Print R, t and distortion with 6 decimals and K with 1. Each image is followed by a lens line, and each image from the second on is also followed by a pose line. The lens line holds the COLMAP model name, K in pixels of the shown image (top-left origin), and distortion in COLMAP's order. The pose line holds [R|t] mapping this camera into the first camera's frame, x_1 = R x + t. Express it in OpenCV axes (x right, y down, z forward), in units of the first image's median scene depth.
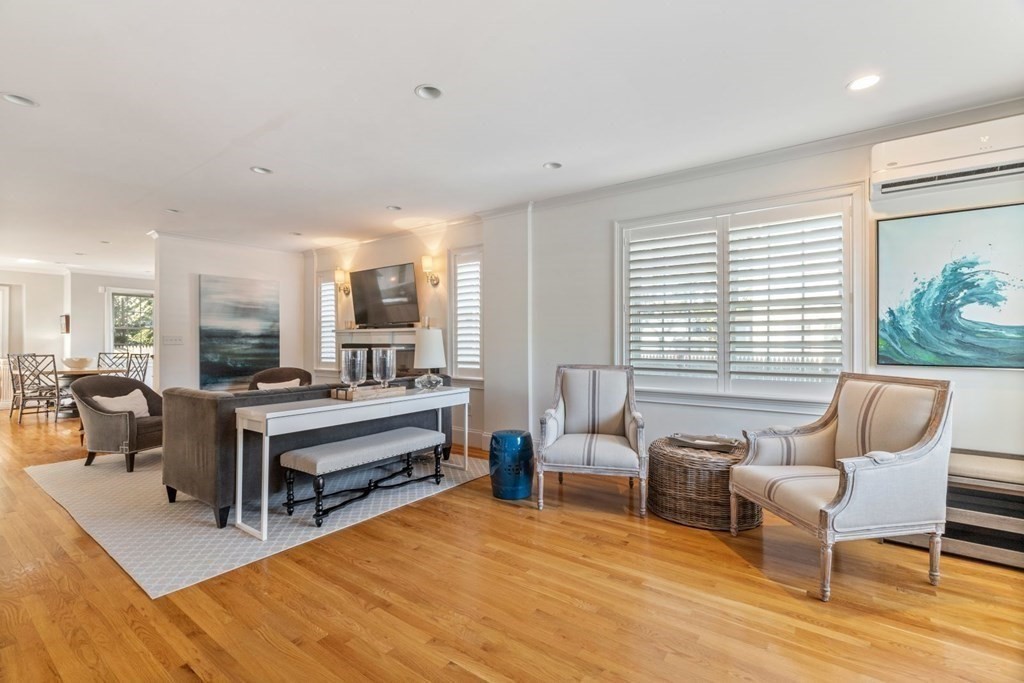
lens RADIAL K [[457.3, 0, 509.5], [0, 457.3, 339.3], [0, 0, 1]] dist [-0.000463, 0.000067]
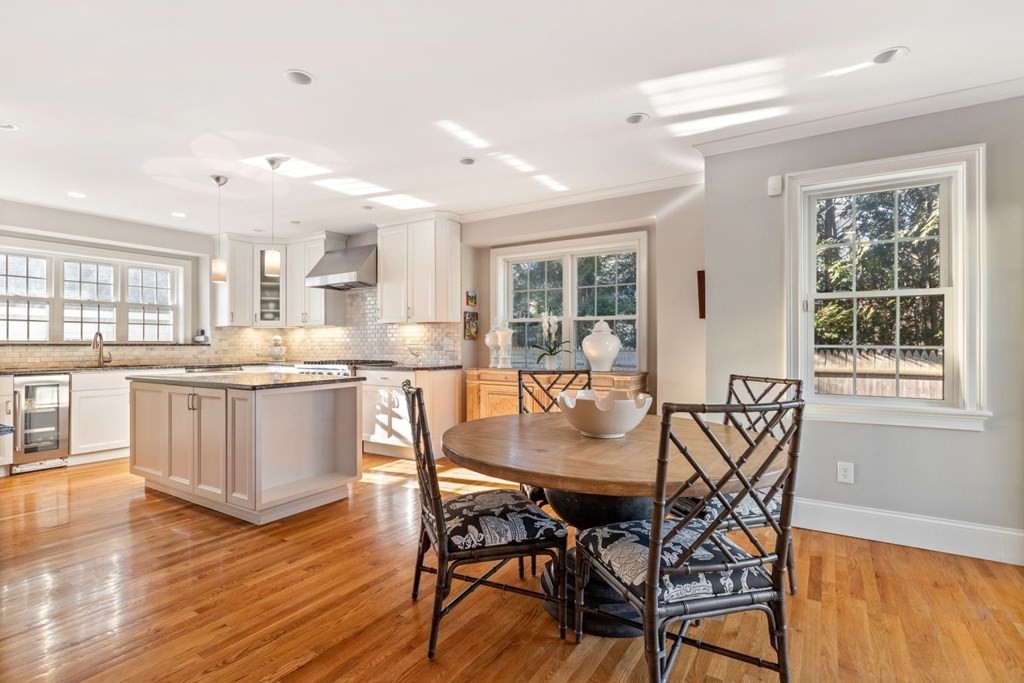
lens RADIAL K [[493.6, 0, 509.3], [0, 493.6, 343.8], [0, 0, 1]] dist [-0.001175, 0.000069]
pose [[0.073516, -0.005078, -0.997281, -0.782938], [0.008429, 0.999954, -0.004470, 0.012615], [0.997258, -0.008077, 0.073555, 1.115657]]
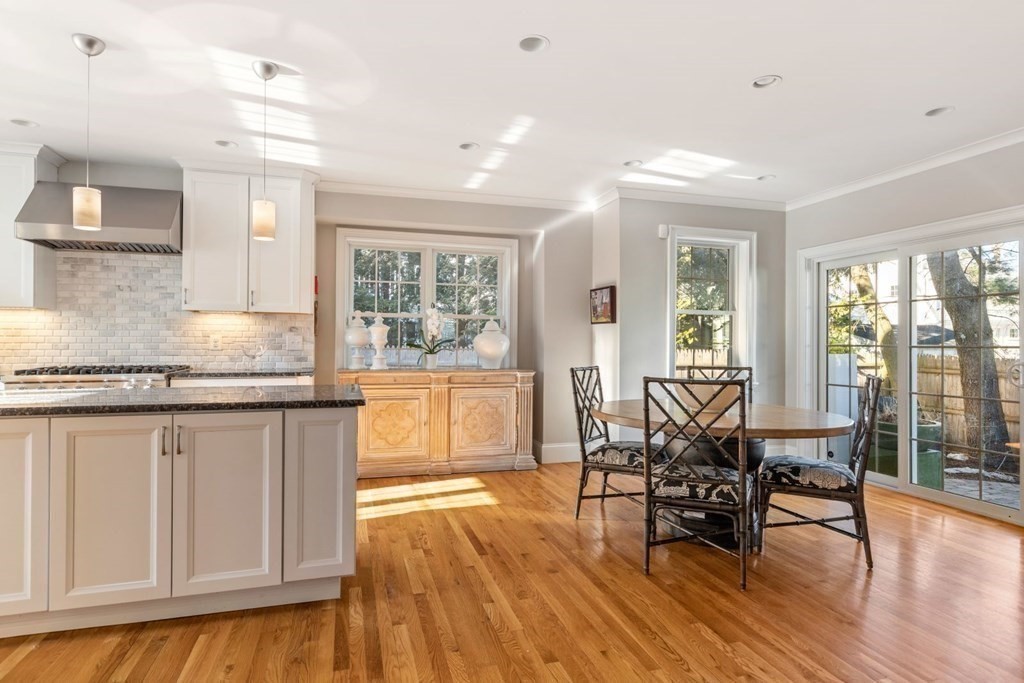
lens RADIAL K [[547.3, 0, 512.0], [0, 547.3, 341.5], [0, 0, 1]] dist [0.003146, 0.000797]
pose [[0.799372, 0.000293, -0.600837, -0.969962], [0.001572, 0.999995, 0.002579, 0.006743], [0.600835, -0.003006, 0.799368, 0.647535]]
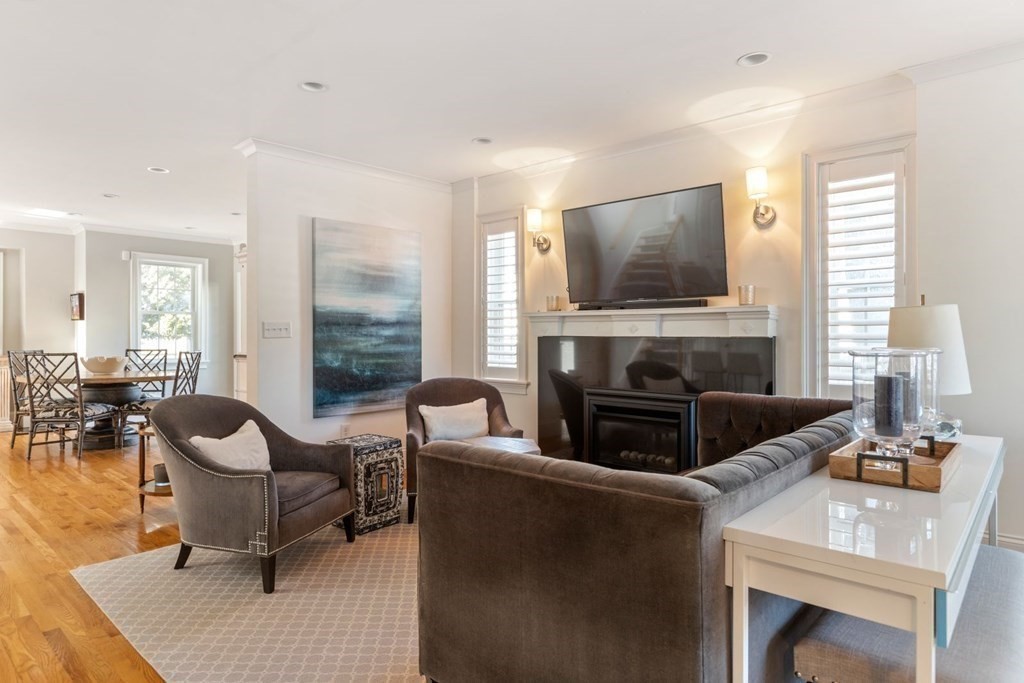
lens RADIAL K [[601.8, 0, 509.0], [0, 601.8, 329.3], [0, 0, 1]] dist [-0.005474, -0.000416]
pose [[0.994536, 0.000698, -0.104390, -0.336081], [-0.000769, 1.000000, -0.000632, 0.001259], [0.104389, 0.000709, 0.994536, 0.250412]]
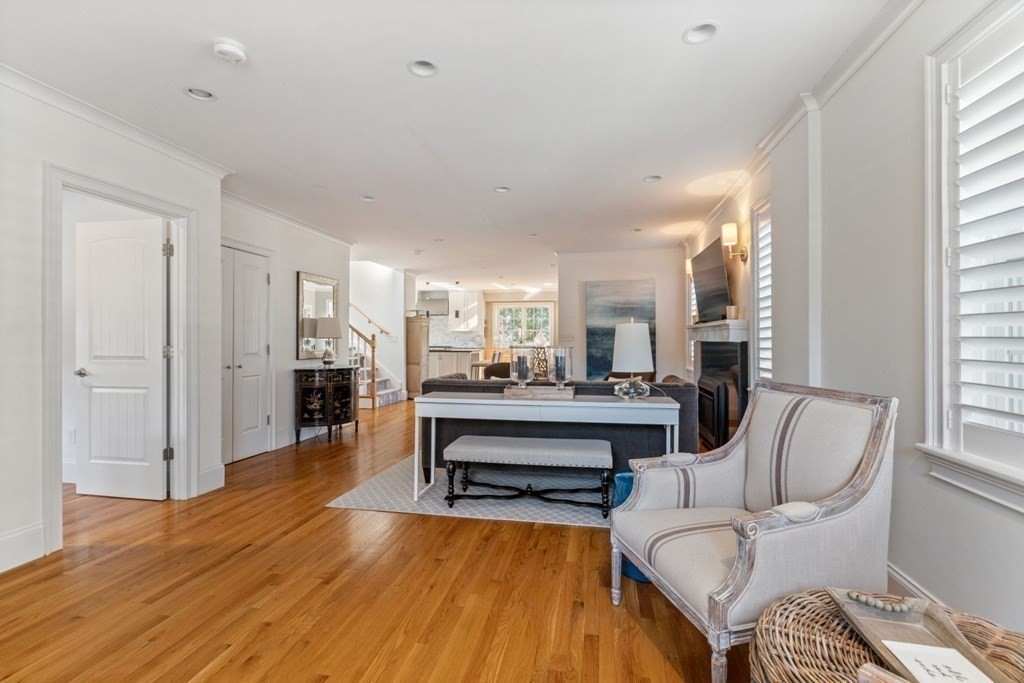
lens RADIAL K [[457.3, 0, 509.5], [0, 457.3, 339.3], [0, 0, 1]] dist [-0.000463, 0.000067]
pose [[0.427353, 0.003331, -0.904079, 0.293979], [0.002791, 0.999984, 0.005004, 0.000687], [0.904080, -0.004662, 0.427337, 0.306073]]
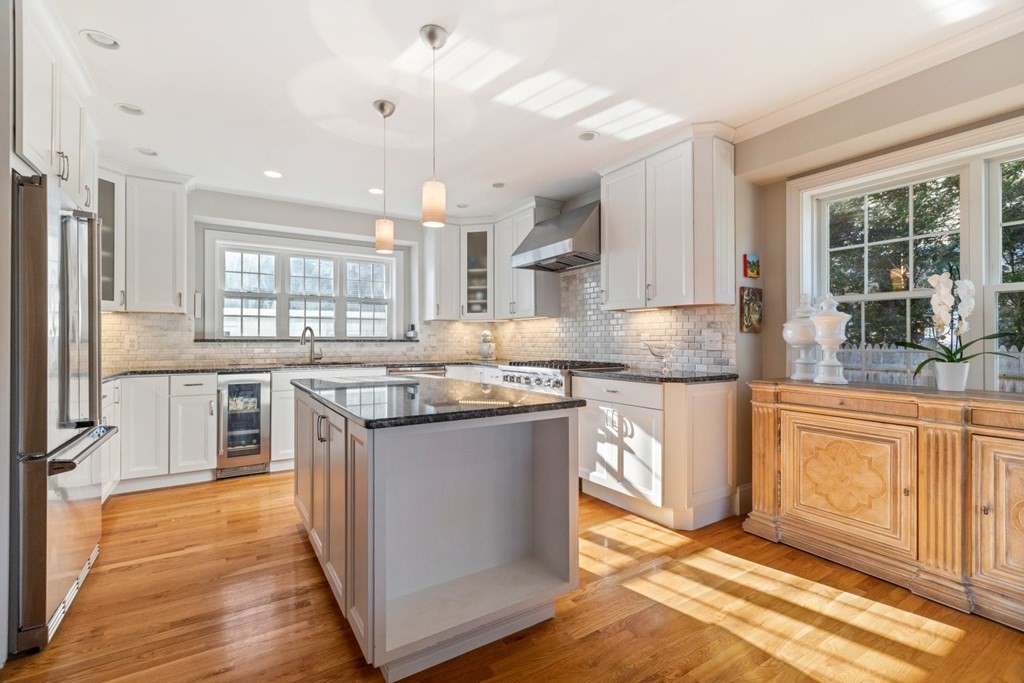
lens RADIAL K [[457.3, 0, 509.5], [0, 457.3, 339.3], [0, 0, 1]] dist [-0.000463, 0.000067]
pose [[-0.365697, -0.007768, -0.930701, -1.104351], [0.005339, 0.999931, -0.010444, 0.011916], [0.930719, -0.008788, -0.365631, 1.048232]]
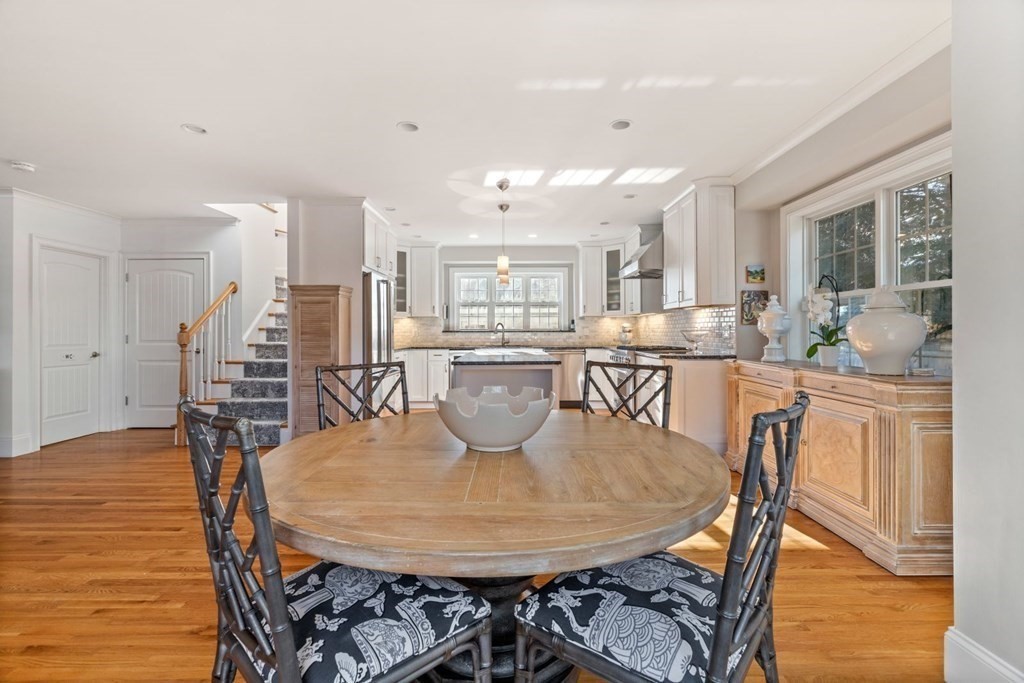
lens RADIAL K [[452.8, 0, 516.0], [0, 452.8, 333.1], [0, 0, 1]] dist [-0.001042, -0.000090]
pose [[-0.796367, -0.000509, -0.604813, -0.995776], [0.003475, 0.999979, -0.005417, 0.015284], [0.604804, -0.006416, -0.796349, 1.429404]]
